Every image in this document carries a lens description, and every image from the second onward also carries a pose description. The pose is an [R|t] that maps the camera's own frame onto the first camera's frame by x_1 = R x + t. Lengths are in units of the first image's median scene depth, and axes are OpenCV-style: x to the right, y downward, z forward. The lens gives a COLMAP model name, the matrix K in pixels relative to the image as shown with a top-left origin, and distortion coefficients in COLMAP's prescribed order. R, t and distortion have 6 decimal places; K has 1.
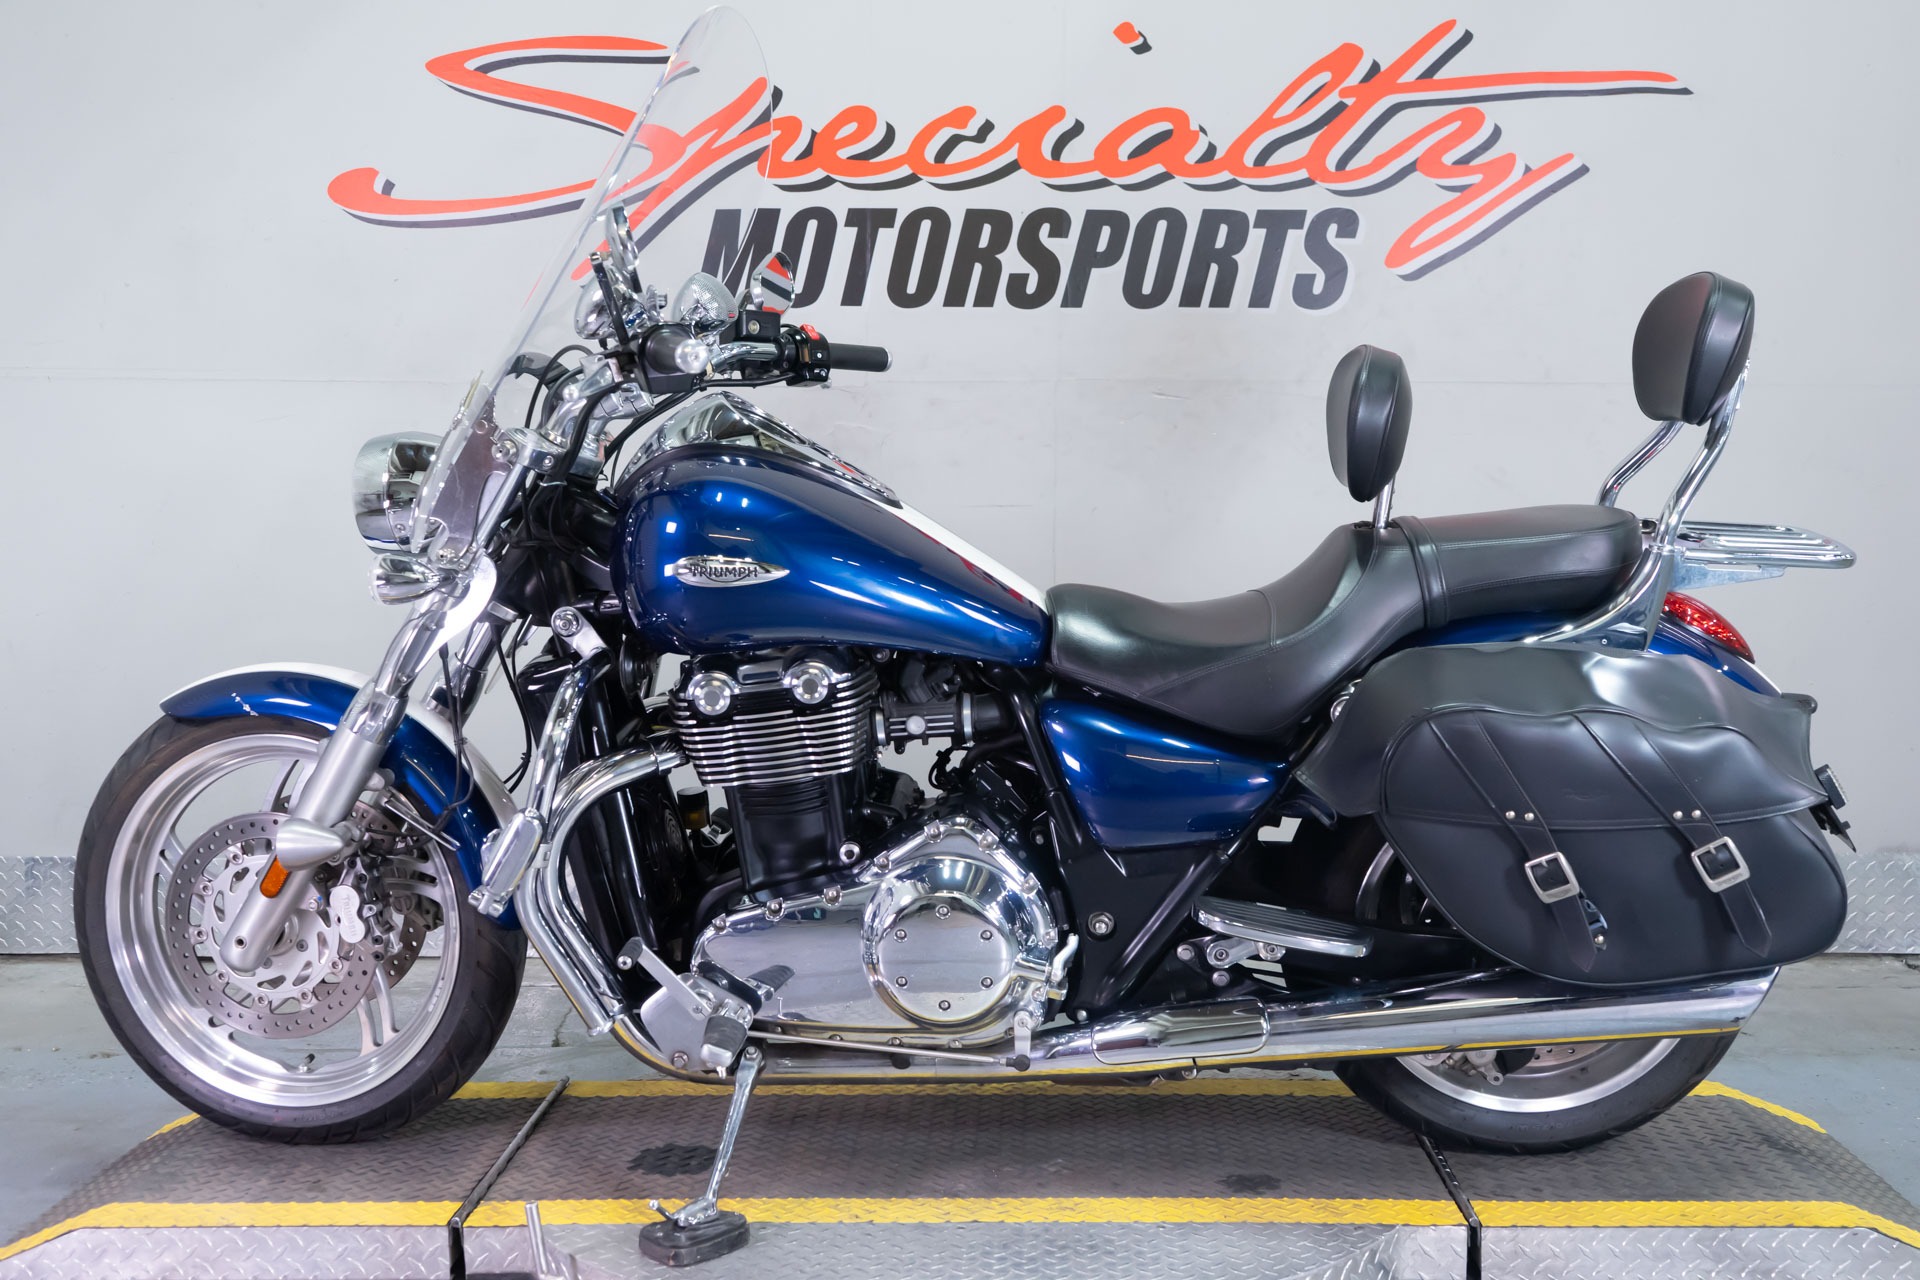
lens RADIAL K [[2089.3, 0, 954.8], [0, 2089.3, 626.3], [0, 0, 1]] dist [-0.001733, 0.000000]
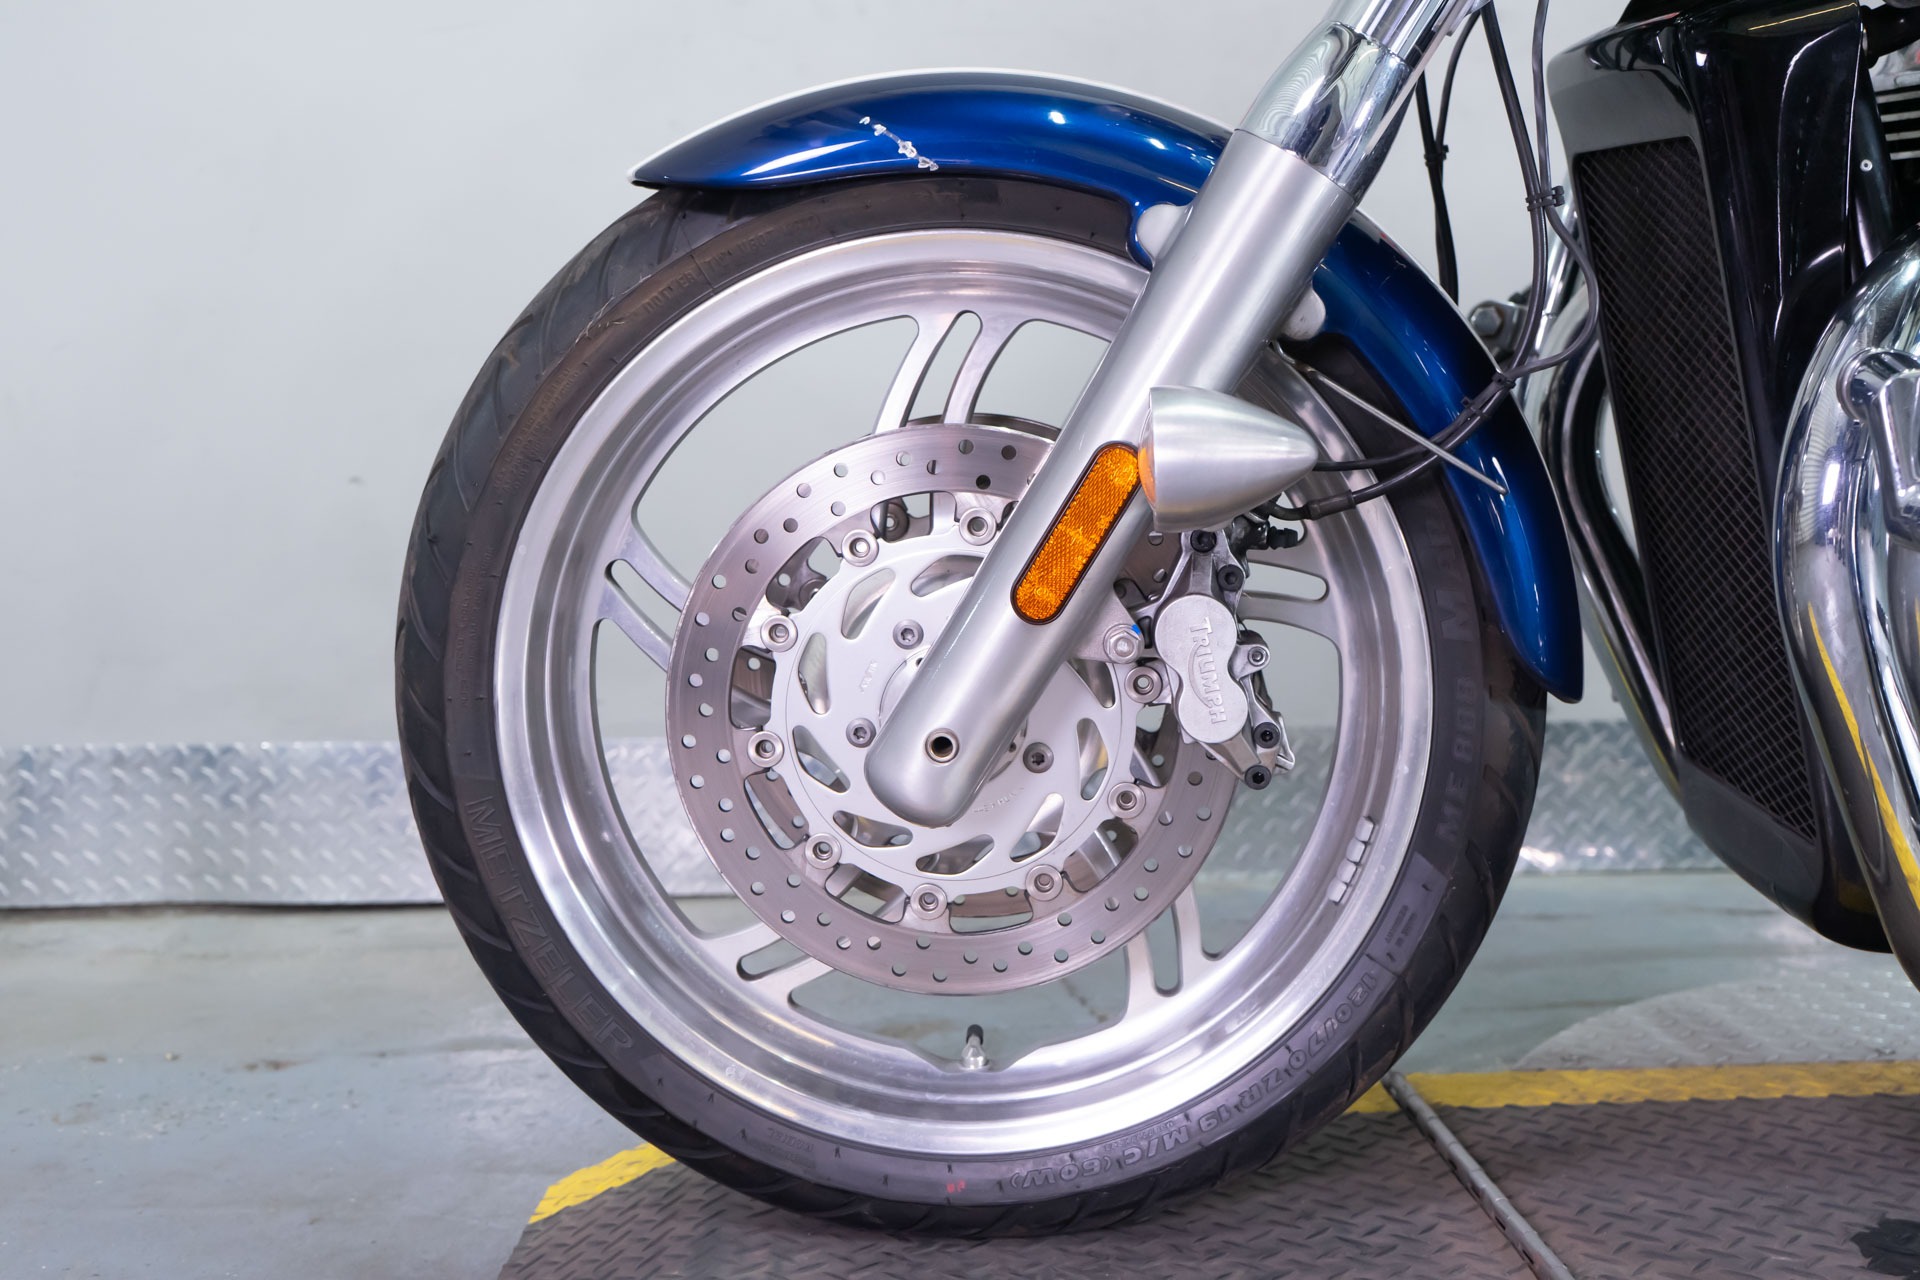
lens RADIAL K [[1931.8, 0, 949.7], [0, 1931.8, 640.7], [0, 0, 1]] dist [-0.005466, 0.000000]
pose [[0.993801, -0.009333, 0.110785, -0.366521], [0.010249, 0.999918, -0.007700, 0.130550], [-0.110704, 0.008788, 0.993815, 0.618607]]
